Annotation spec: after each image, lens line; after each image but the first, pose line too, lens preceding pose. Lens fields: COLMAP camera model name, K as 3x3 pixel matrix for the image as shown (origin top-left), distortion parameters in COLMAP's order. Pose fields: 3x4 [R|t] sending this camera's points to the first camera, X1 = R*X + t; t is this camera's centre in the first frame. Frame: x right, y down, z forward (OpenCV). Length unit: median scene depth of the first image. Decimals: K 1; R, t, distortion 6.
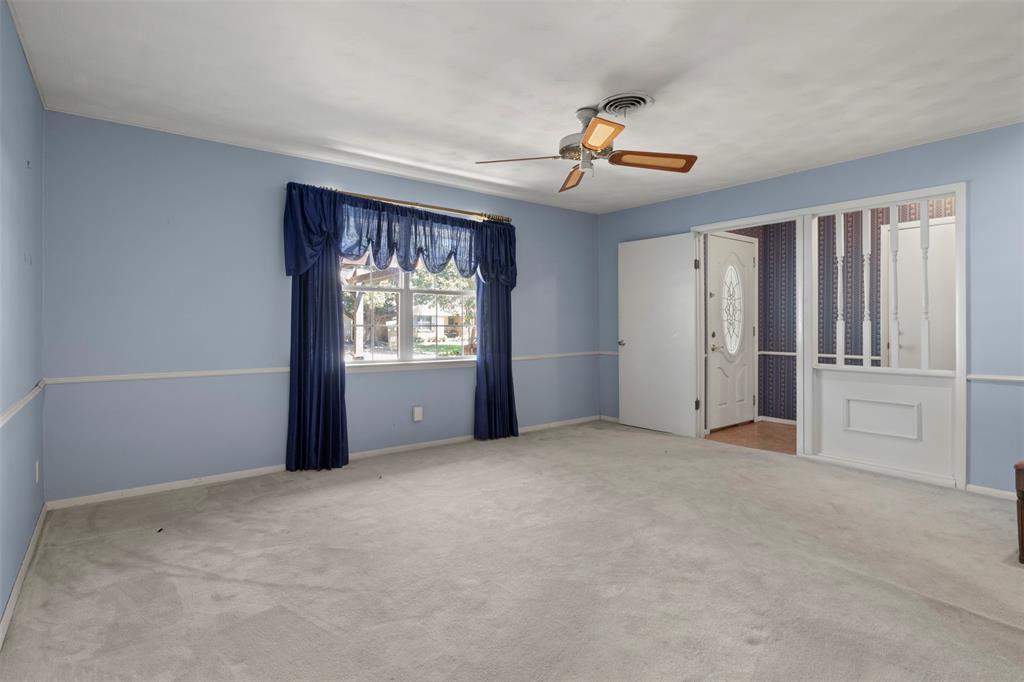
lens RADIAL K [[517.4, 0, 516.2], [0, 517.4, 323.6], [0, 0, 1]] dist [-0.001985, 0.000090]
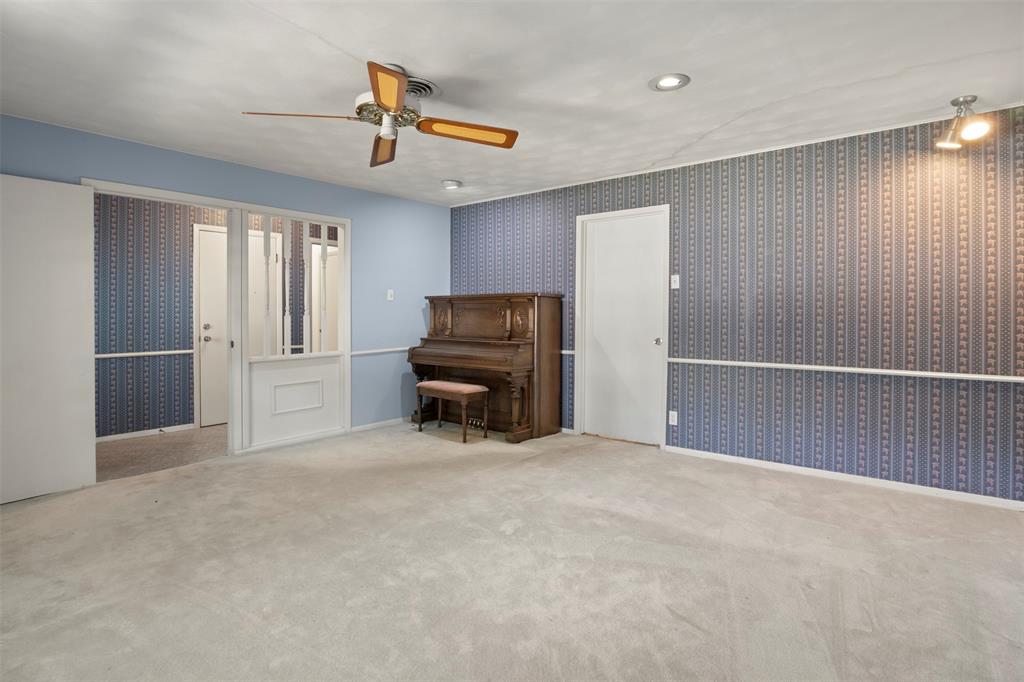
lens RADIAL K [[520.1, 0, 510.4], [0, 520.1, 315.8], [0, 0, 1]] dist [-0.002610, -0.000378]
pose [[-0.228549, 0.000858, 0.973532, -0.594816], [0.002235, 0.999997, -0.000357, -0.002651], [-0.973530, 0.002094, -0.228551, 0.816785]]
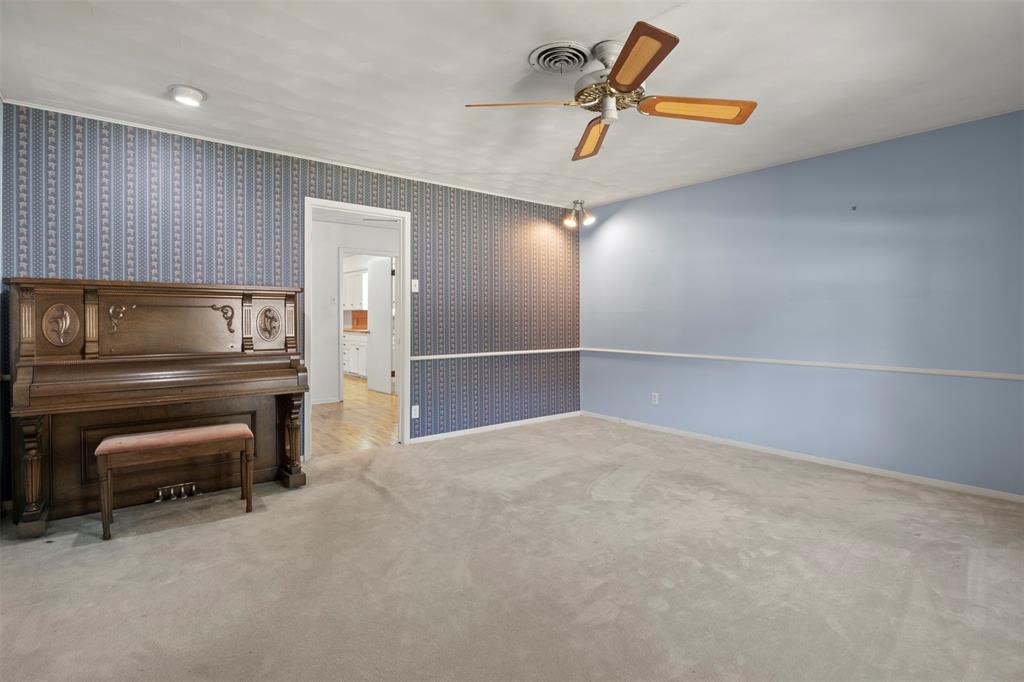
lens RADIAL K [[517.4, 0, 516.2], [0, 517.4, 323.6], [0, 0, 1]] dist [-0.001985, 0.000090]
pose [[-0.999761, 0.002382, -0.021728, 0.237820], [0.002048, 0.999879, 0.015389, -0.005502], [0.021762, 0.015341, -0.999645, 1.450390]]
